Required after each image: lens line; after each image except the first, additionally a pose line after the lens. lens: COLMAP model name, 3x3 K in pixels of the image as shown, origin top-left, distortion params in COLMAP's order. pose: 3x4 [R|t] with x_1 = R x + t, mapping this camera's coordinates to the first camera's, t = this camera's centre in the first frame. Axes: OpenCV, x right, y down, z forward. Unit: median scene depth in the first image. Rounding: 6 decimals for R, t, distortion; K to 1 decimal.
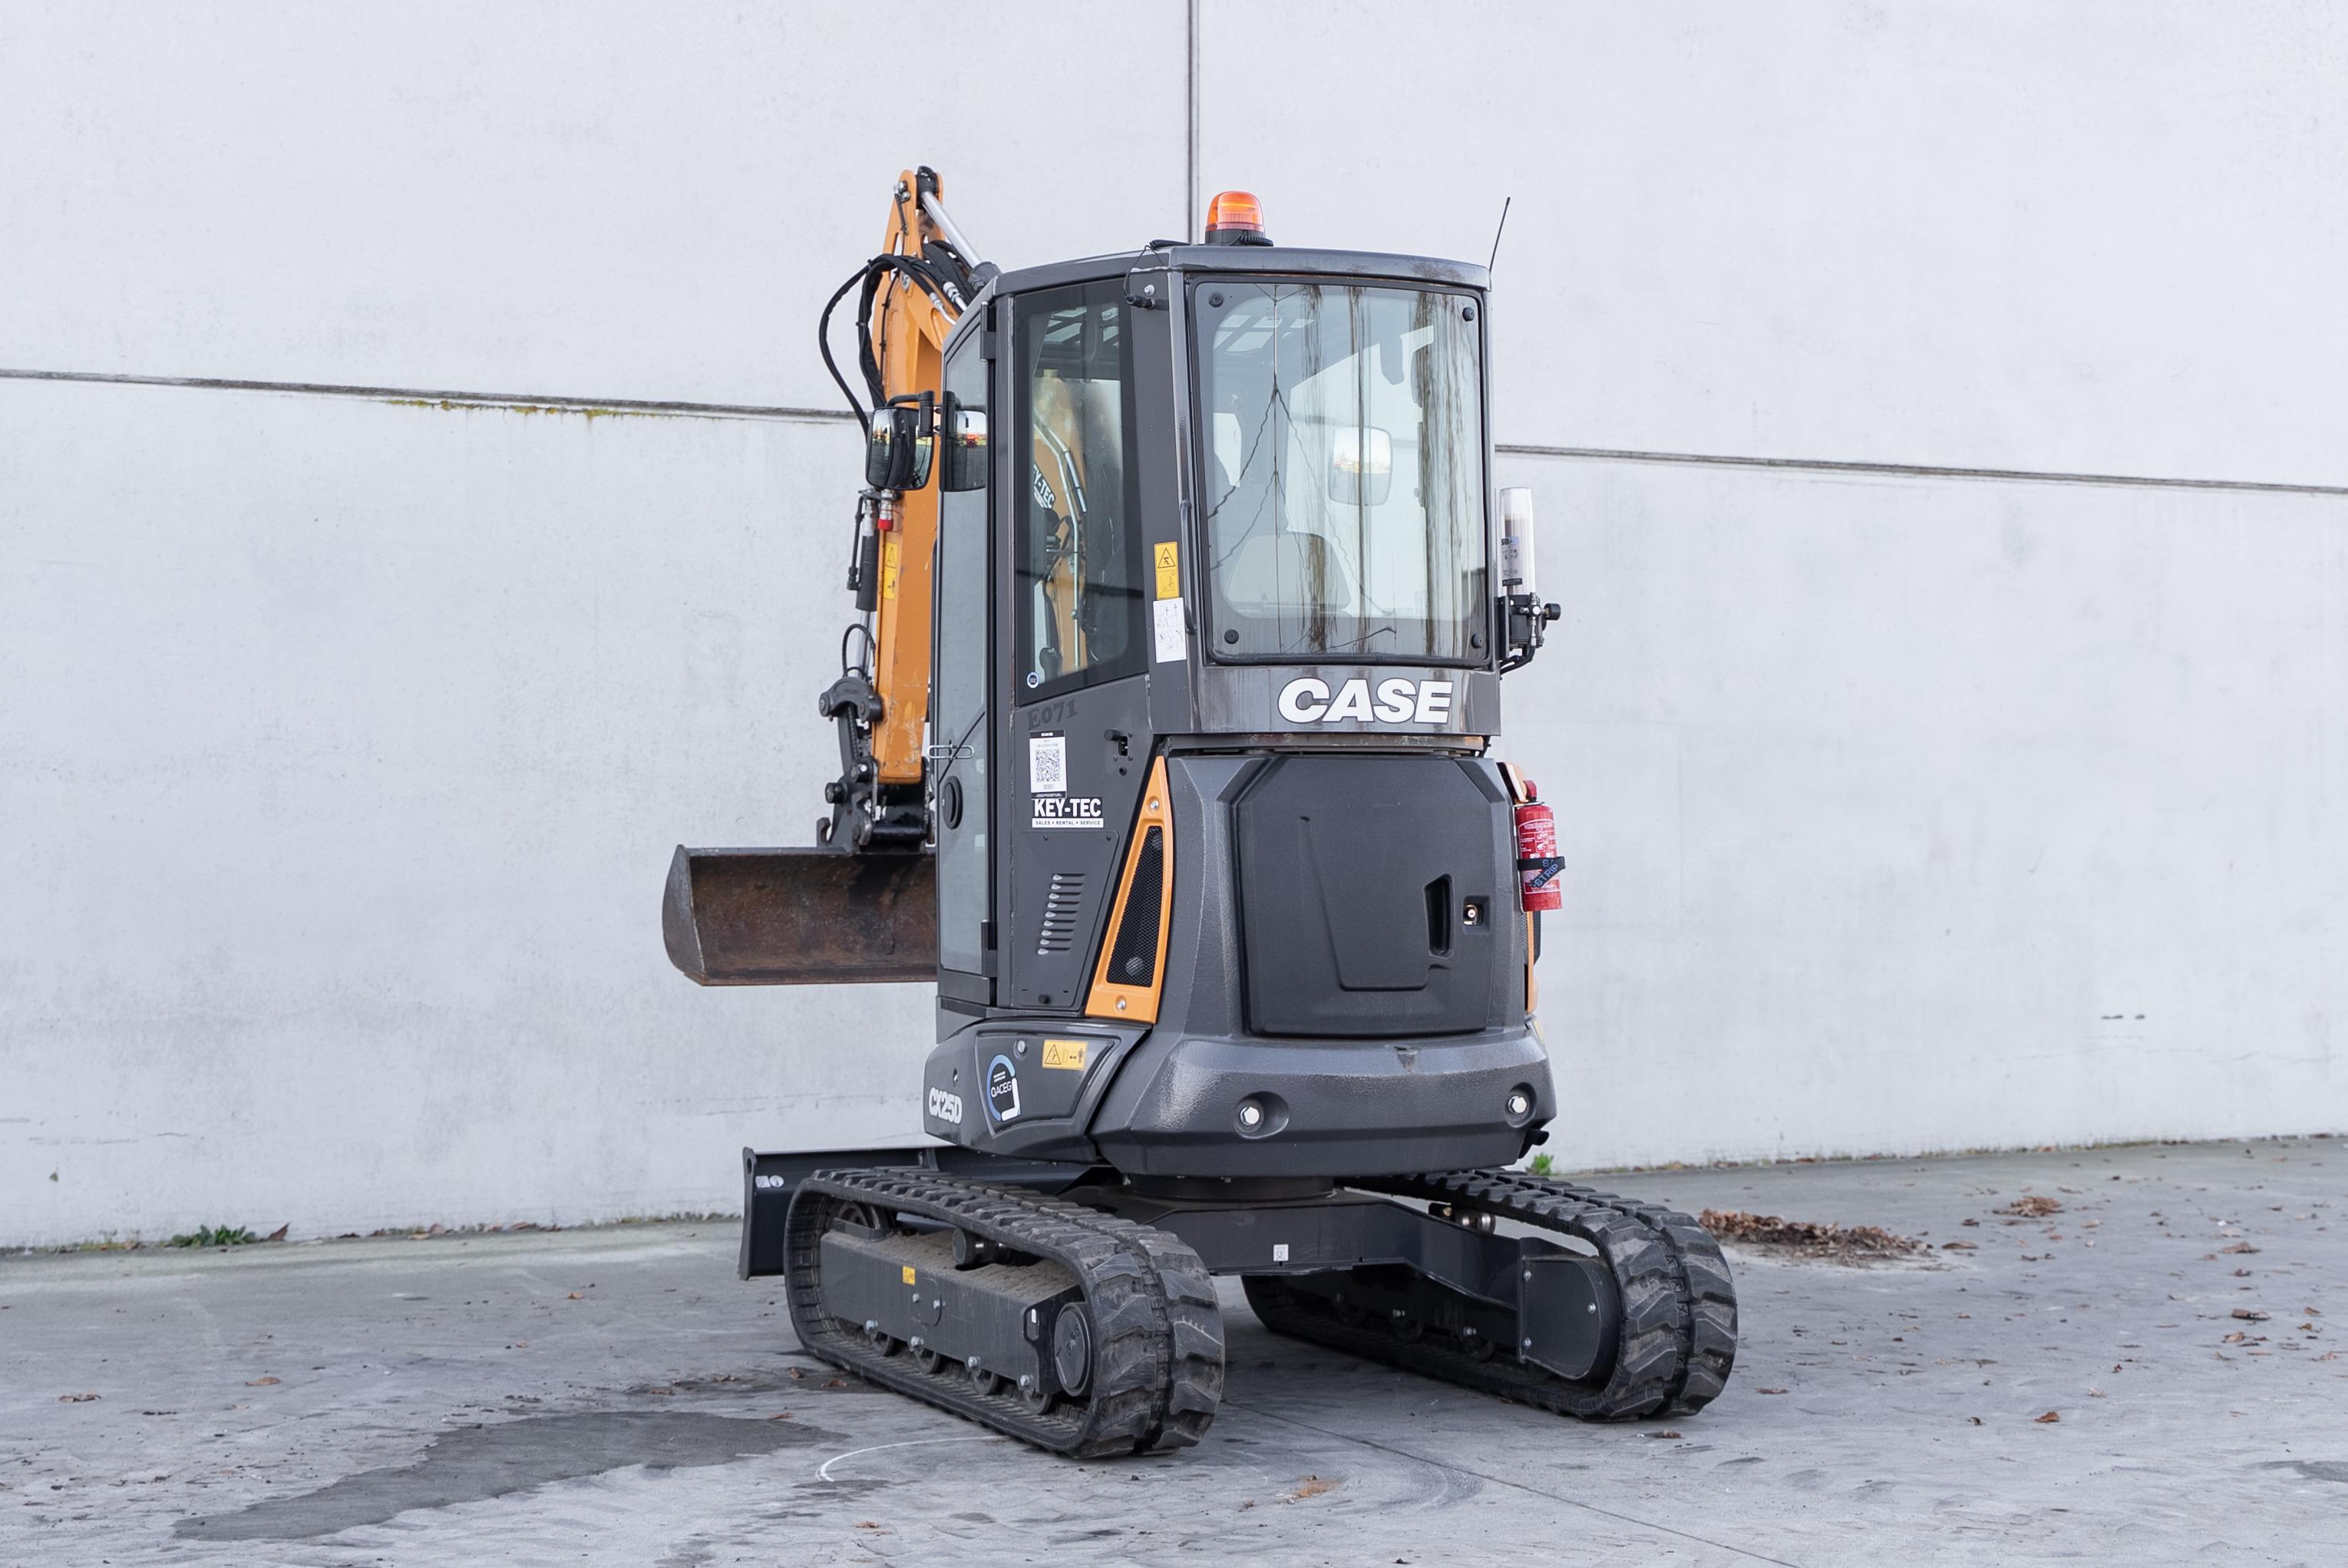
lens RADIAL K [[4053.2, 0, 1232.4], [0, 4053.2, 762.8], [0, 0, 1]] dist [-0.001133, 0.000000]
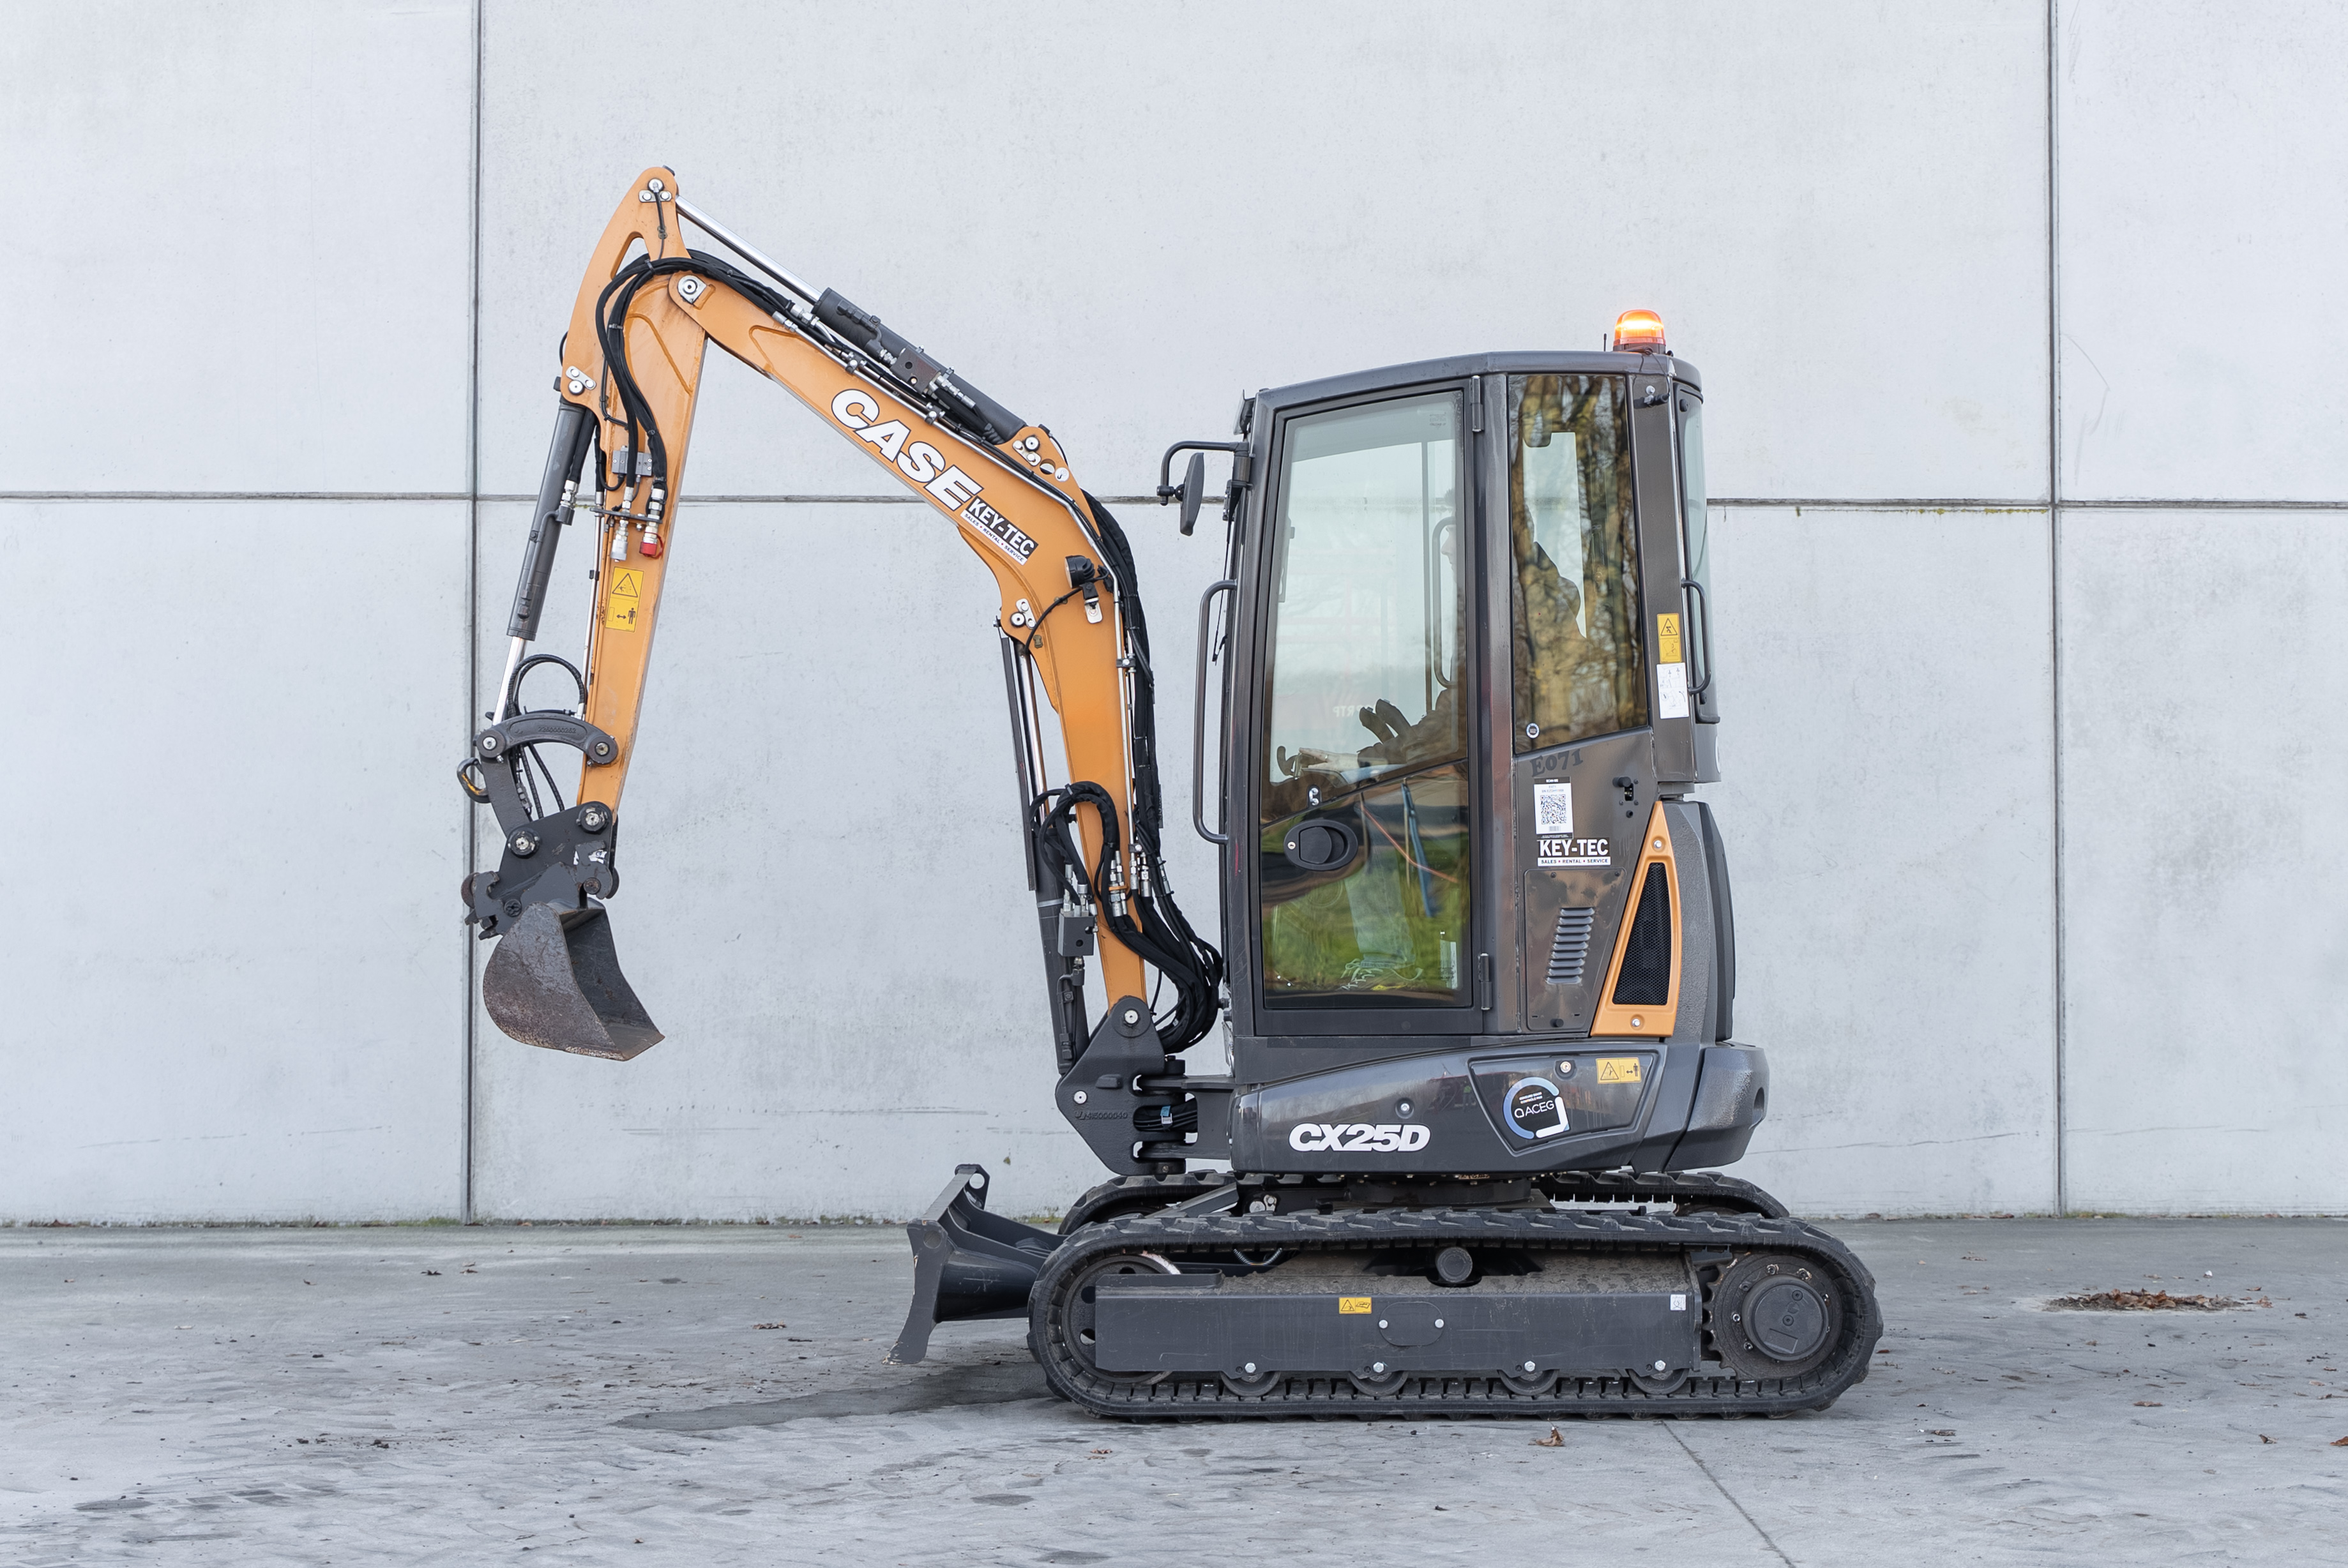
lens RADIAL K [[3784.8, 0, 1283.1], [0, 3784.8, 736.2], [0, 0, 1]] dist [-0.001689, 0.000000]
pose [[0.900023, -0.016637, -0.435525, 0.271586], [0.005527, 0.999626, -0.026764, 0.006113], [0.435808, 0.021681, 0.899778, 0.016370]]
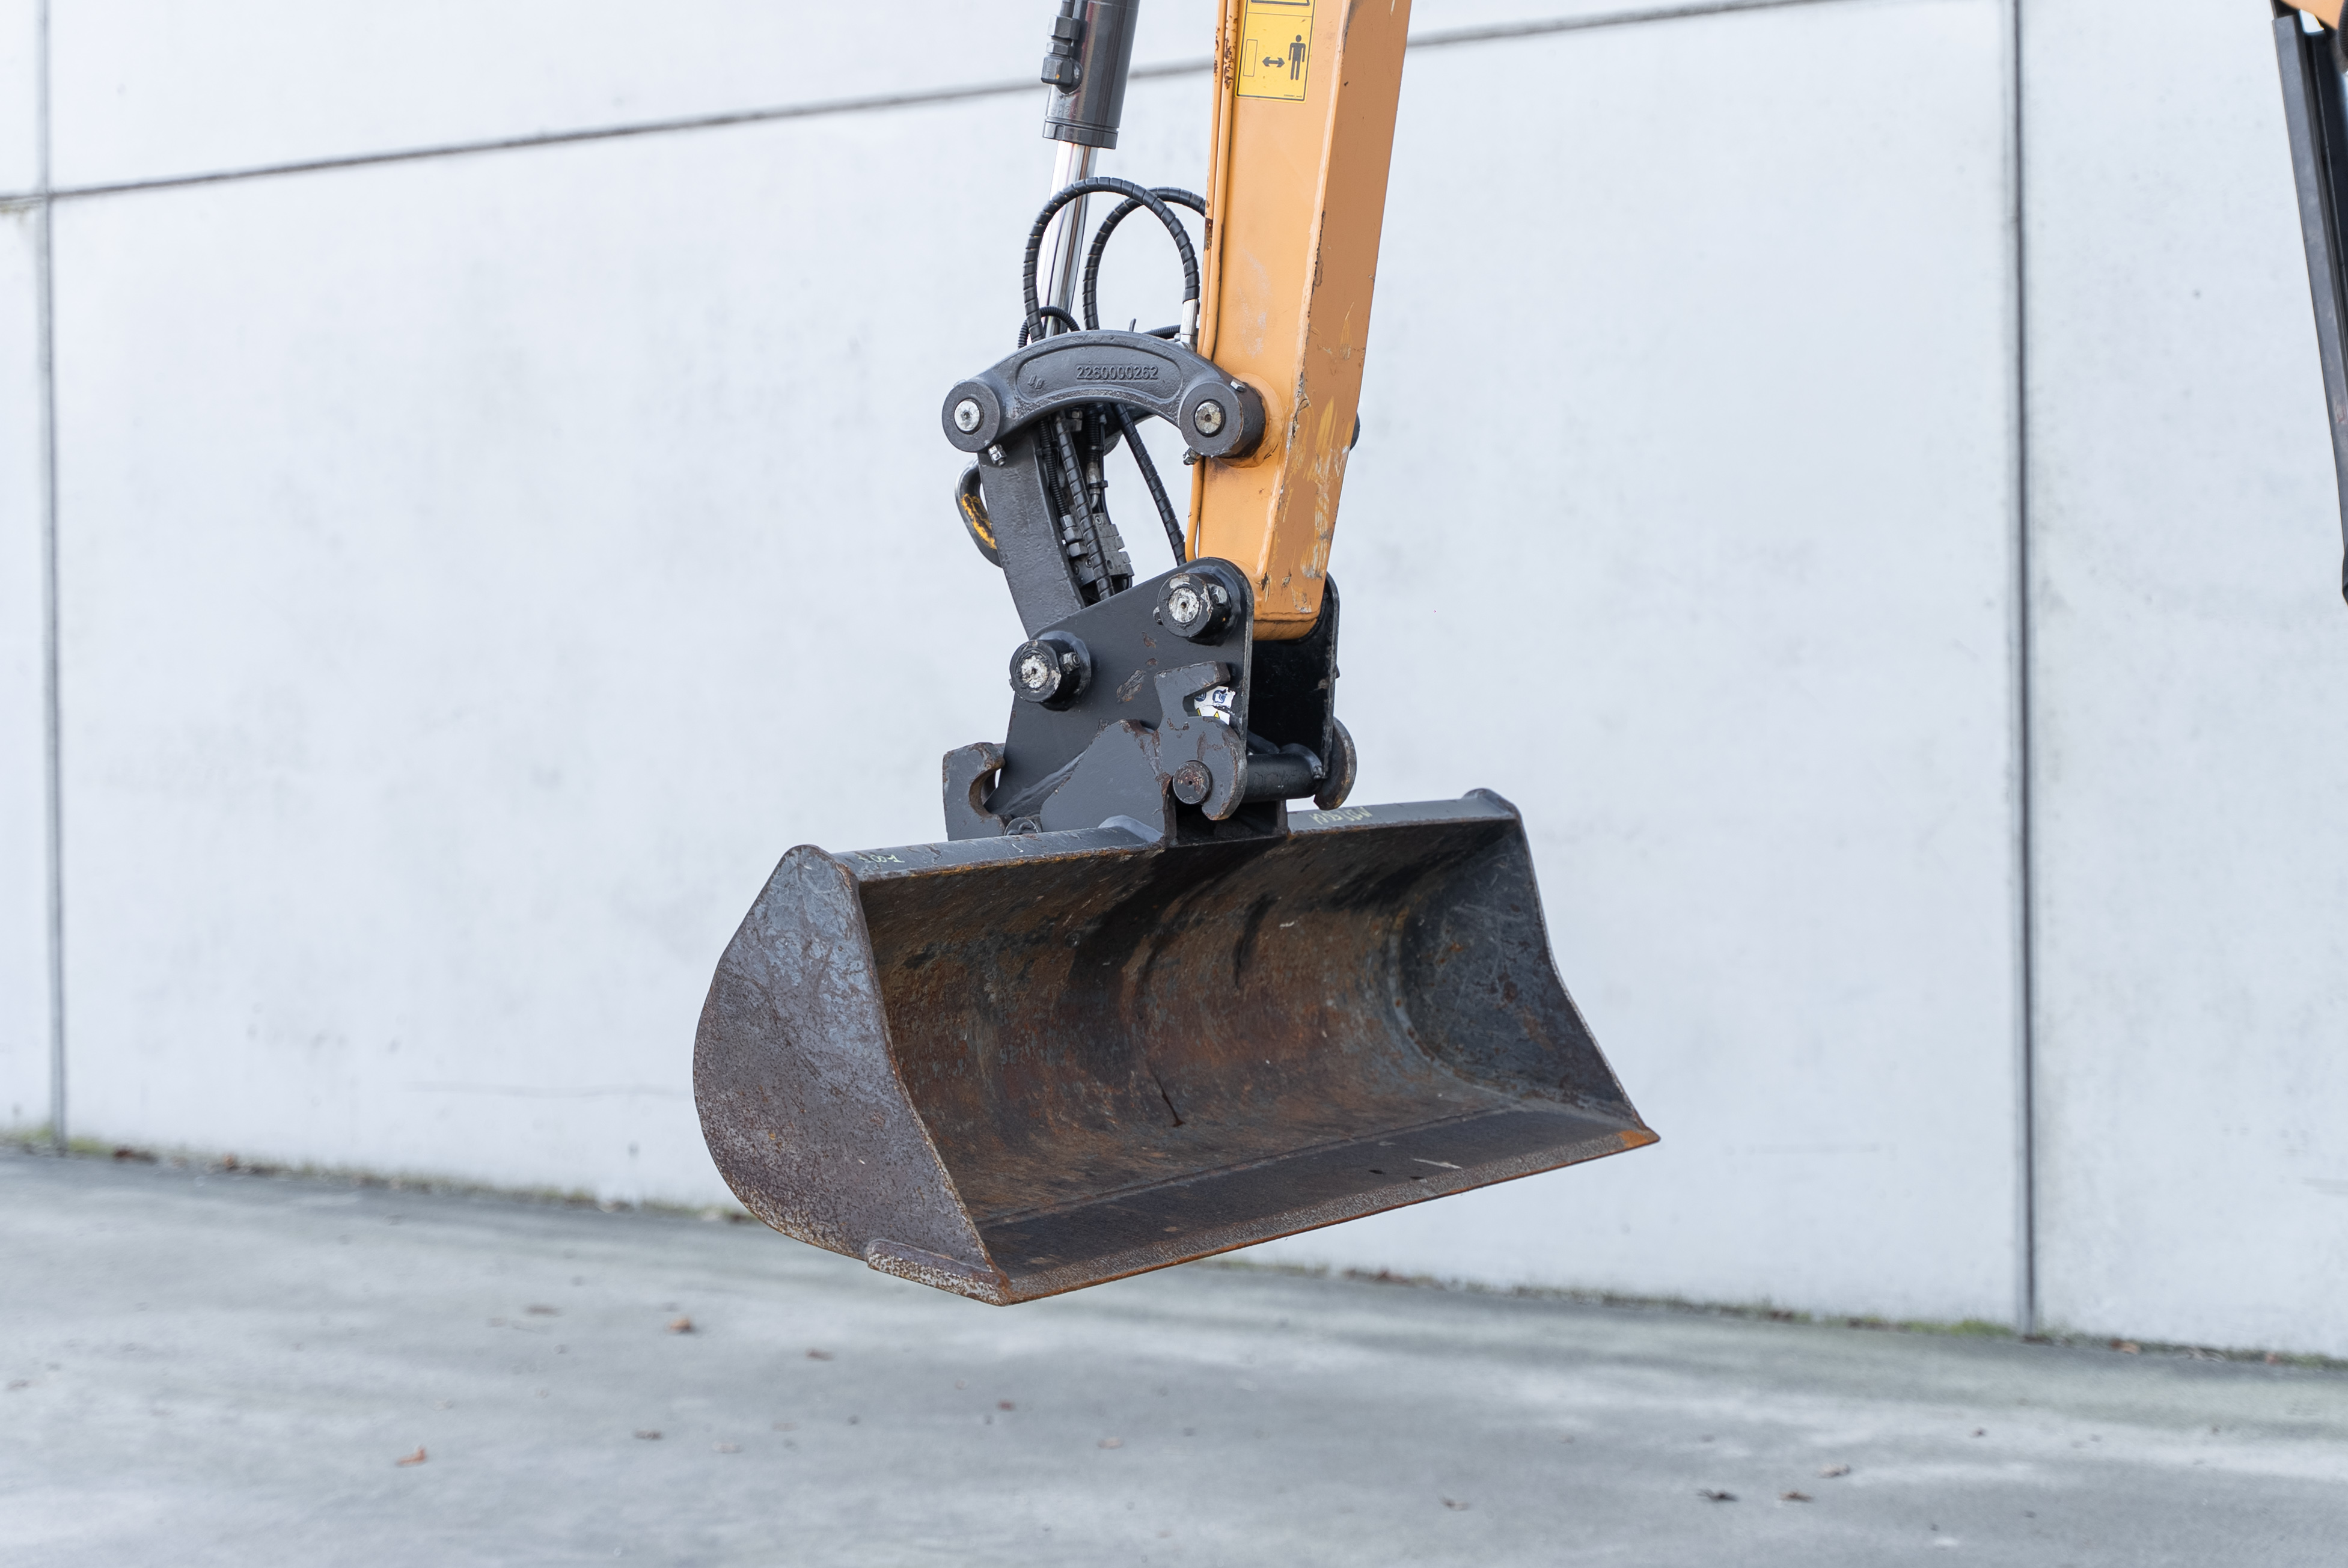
lens RADIAL K [[4142.1, 0, 1207.7], [0, 4142.1, 710.8], [0, 0, 1]] dist [0.021235, 0.000000]
pose [[0.454528, 0.006823, -0.890706, 0.094337], [0.024473, 0.999497, 0.020145, 0.003335], [0.890396, -0.030955, 0.454132, 0.501259]]
